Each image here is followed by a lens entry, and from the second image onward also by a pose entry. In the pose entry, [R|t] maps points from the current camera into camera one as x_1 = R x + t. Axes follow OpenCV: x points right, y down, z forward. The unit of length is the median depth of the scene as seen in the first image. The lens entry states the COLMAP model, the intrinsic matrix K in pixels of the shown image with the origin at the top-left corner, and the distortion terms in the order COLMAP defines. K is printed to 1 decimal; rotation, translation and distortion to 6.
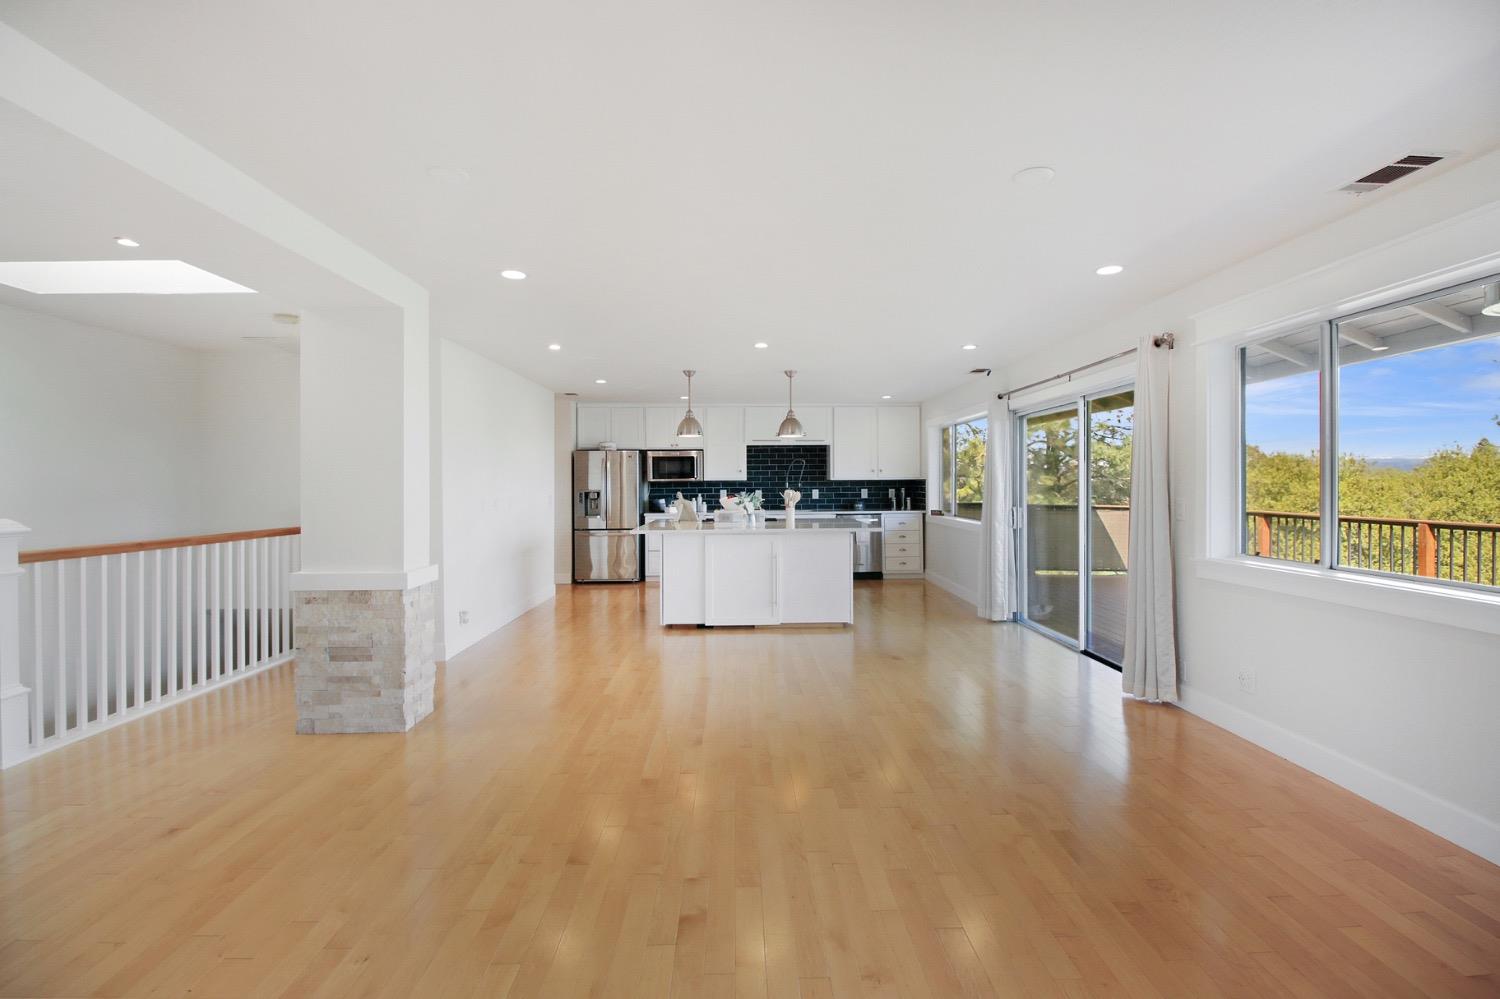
lens RADIAL K [[714.6, 0, 739.5], [0, 714.6, 493.6], [0, 0, 1]] dist [0.021183, -0.005915]
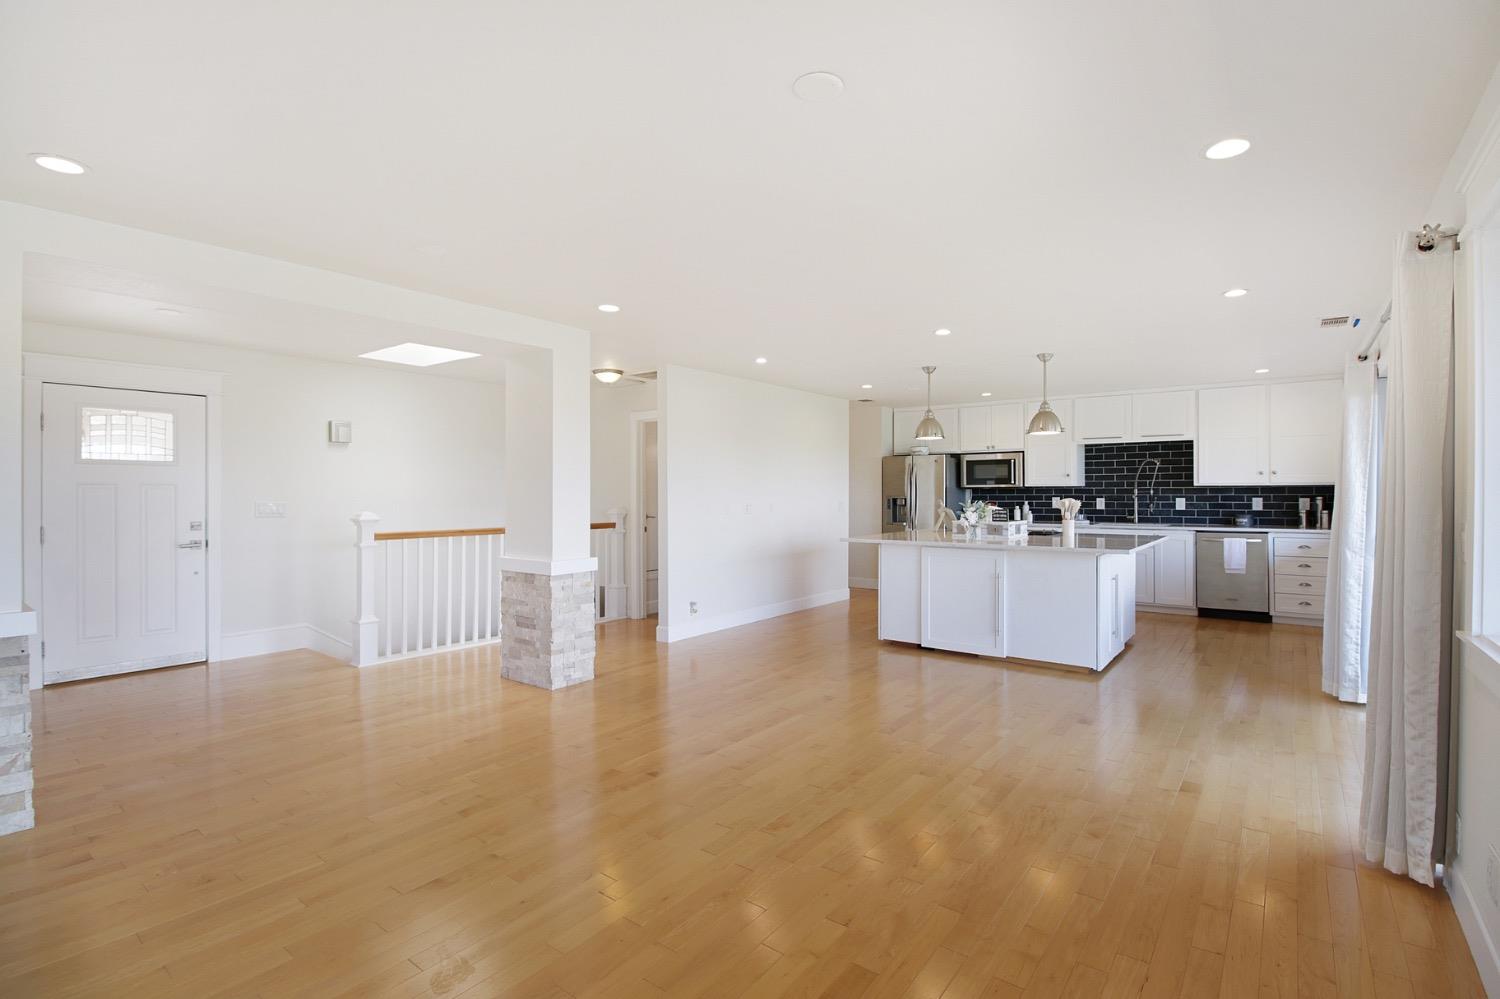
lens RADIAL K [[714.6, 0, 740.0], [0, 714.6, 497.0], [0, 0, 1]] dist [0.021183, -0.005915]
pose [[0.779744, 0.008645, -0.626039, 0.300738], [-0.010016, 0.999949, 0.001332, -0.003904], [0.626019, 0.005232, 0.779791, 0.127025]]
